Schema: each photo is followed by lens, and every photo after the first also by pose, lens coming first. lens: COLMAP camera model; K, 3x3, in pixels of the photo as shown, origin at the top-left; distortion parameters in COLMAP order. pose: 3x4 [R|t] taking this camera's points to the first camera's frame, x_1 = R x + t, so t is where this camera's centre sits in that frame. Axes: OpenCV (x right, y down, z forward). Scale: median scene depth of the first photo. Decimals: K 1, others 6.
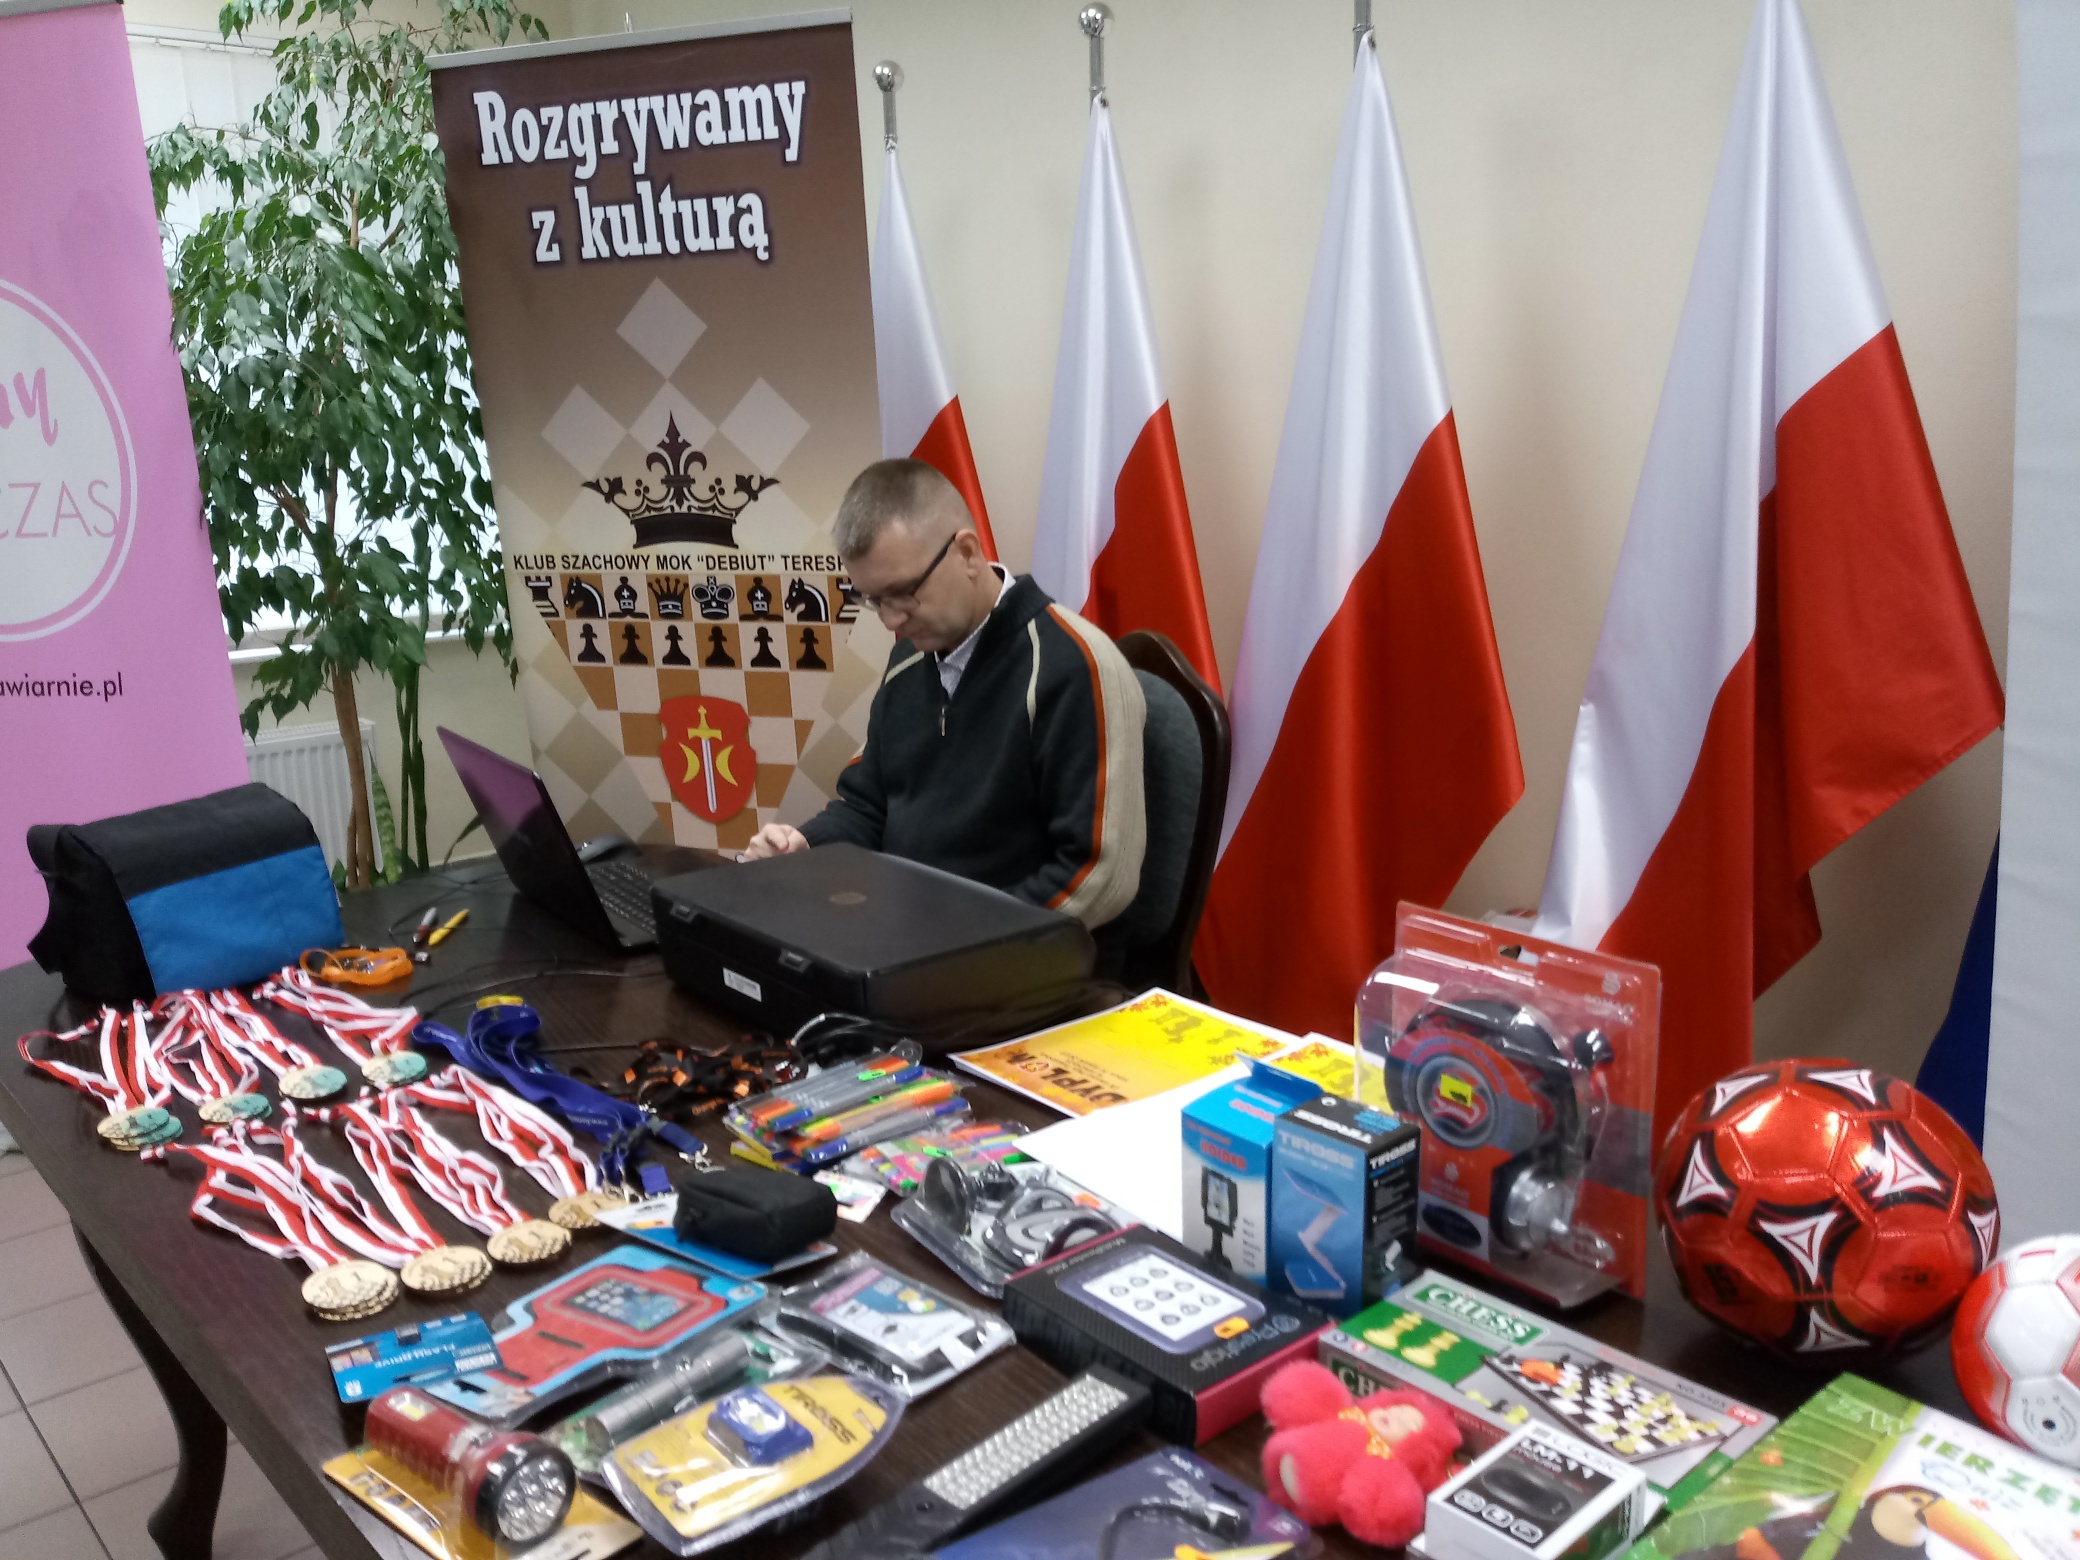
lens RADIAL K [[1659.8, 0, 1032.5], [0, 1659.8, 820.0], [0, 0, 1]] dist [-0.002365, 0.001199]
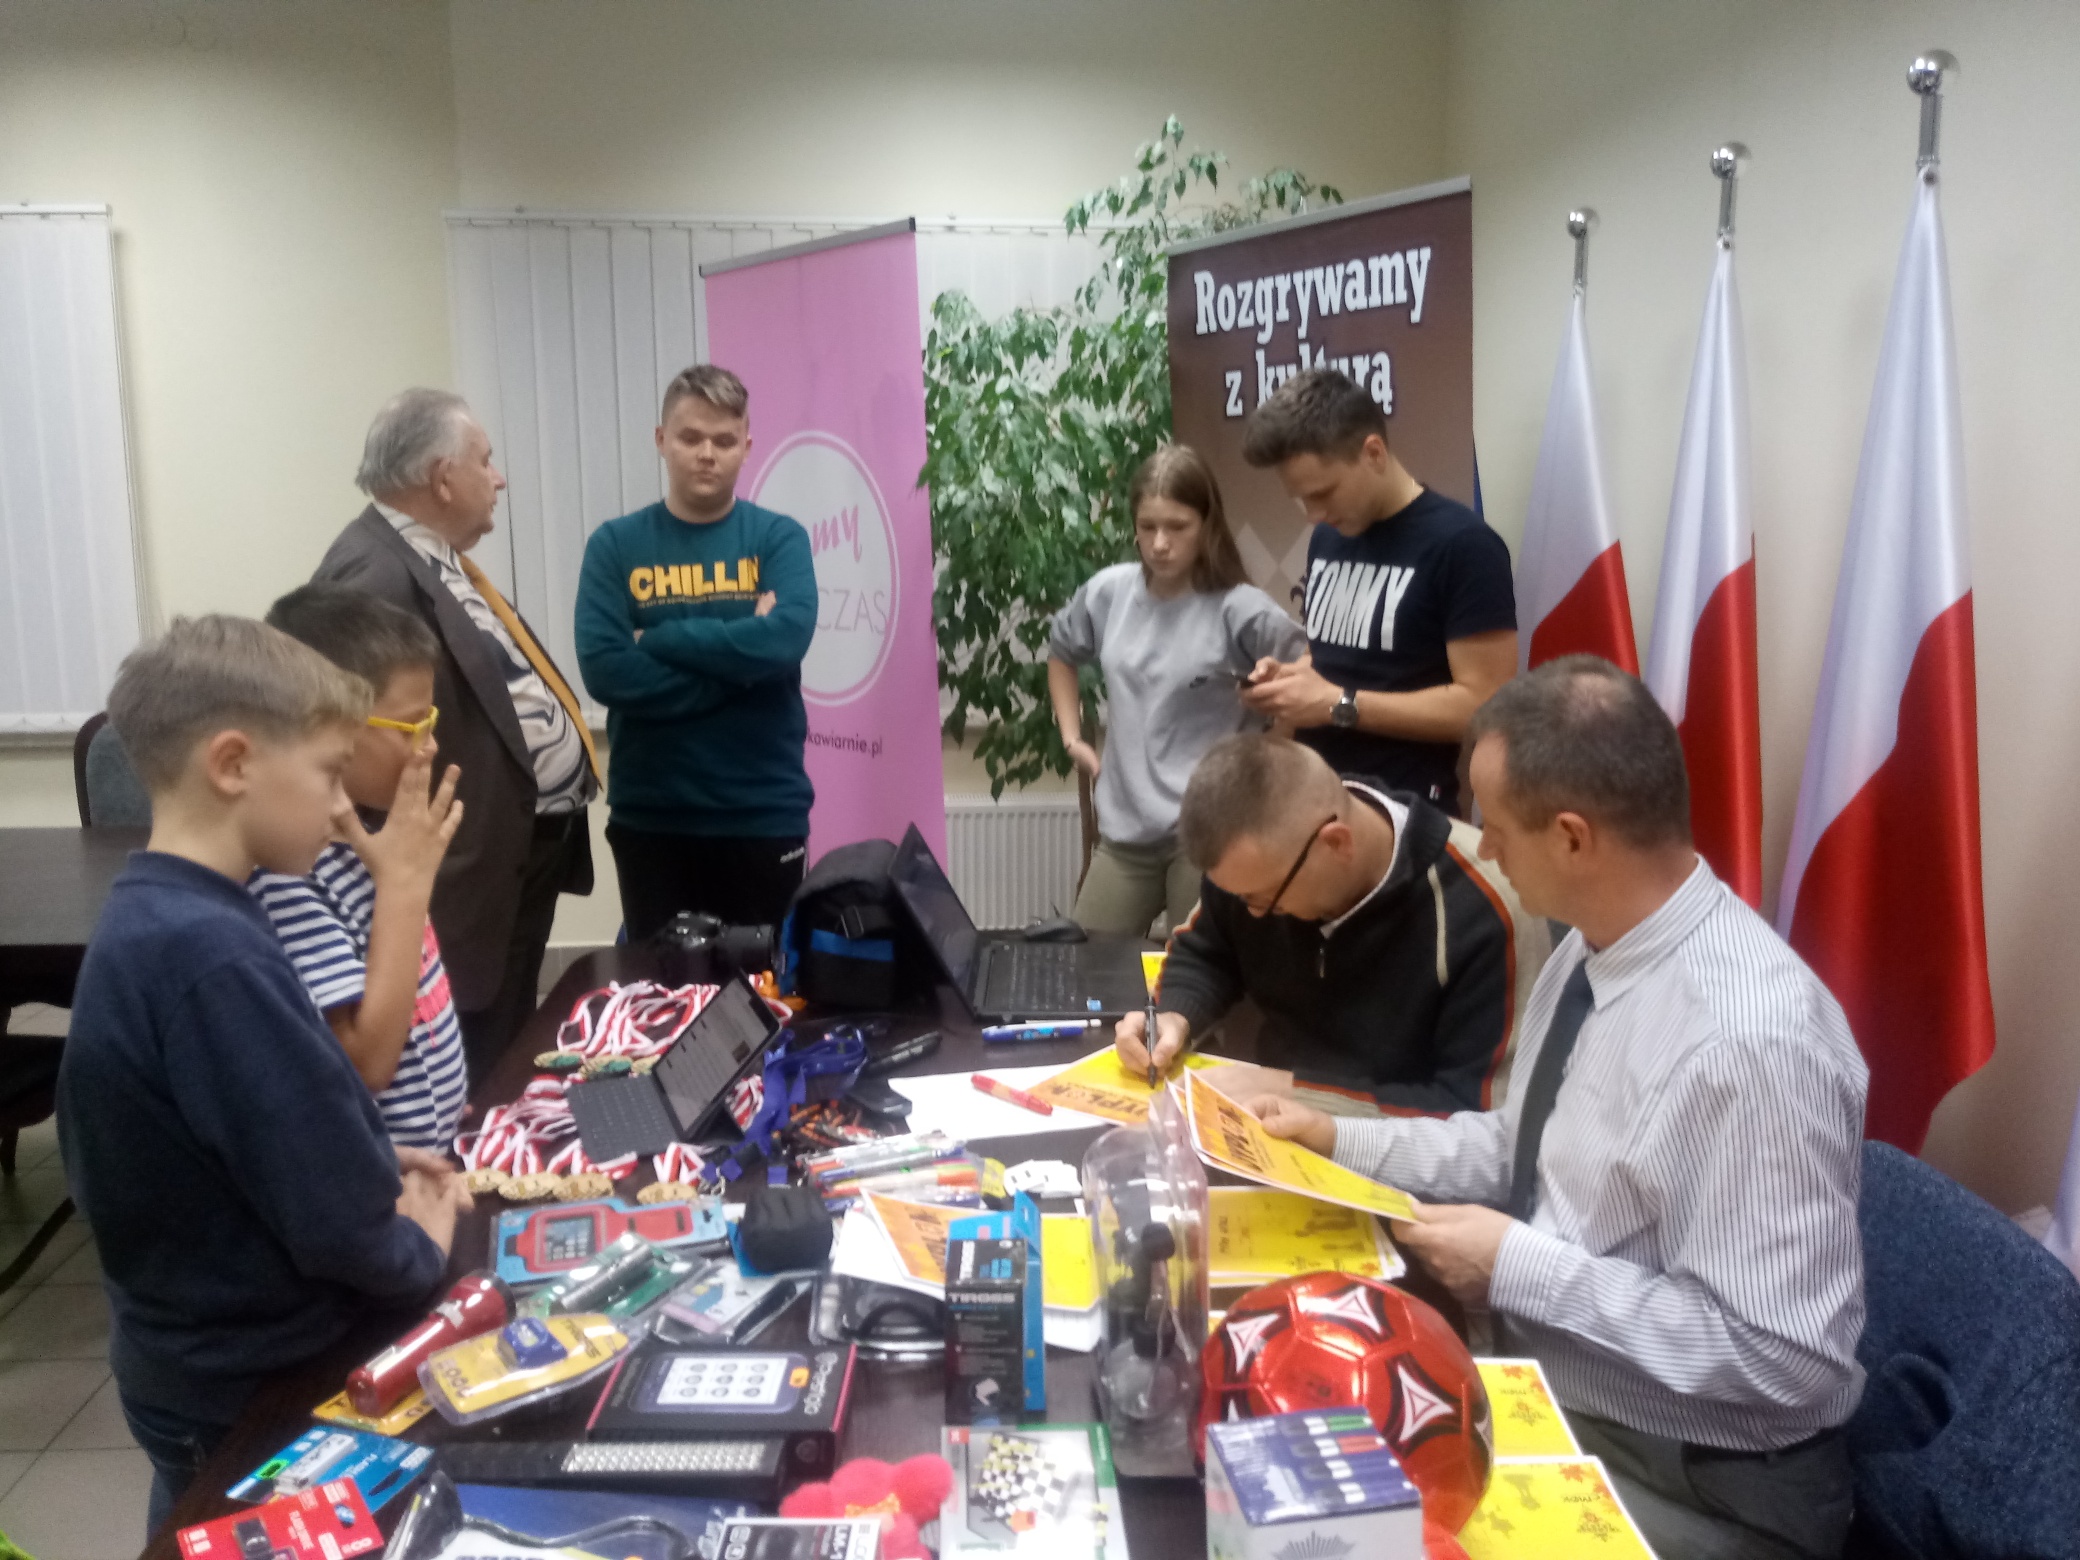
lens RADIAL K [[1689.5, 0, 1038.3], [0, 1689.5, 825.6], [0, 0, 1]] dist [0.037355, -0.073476]
pose [[0.793576, 0.128308, -0.594789, 0.328258], [-0.158306, 0.987388, 0.001784, -0.040902], [0.587517, 0.092743, 0.803880, 0.017024]]
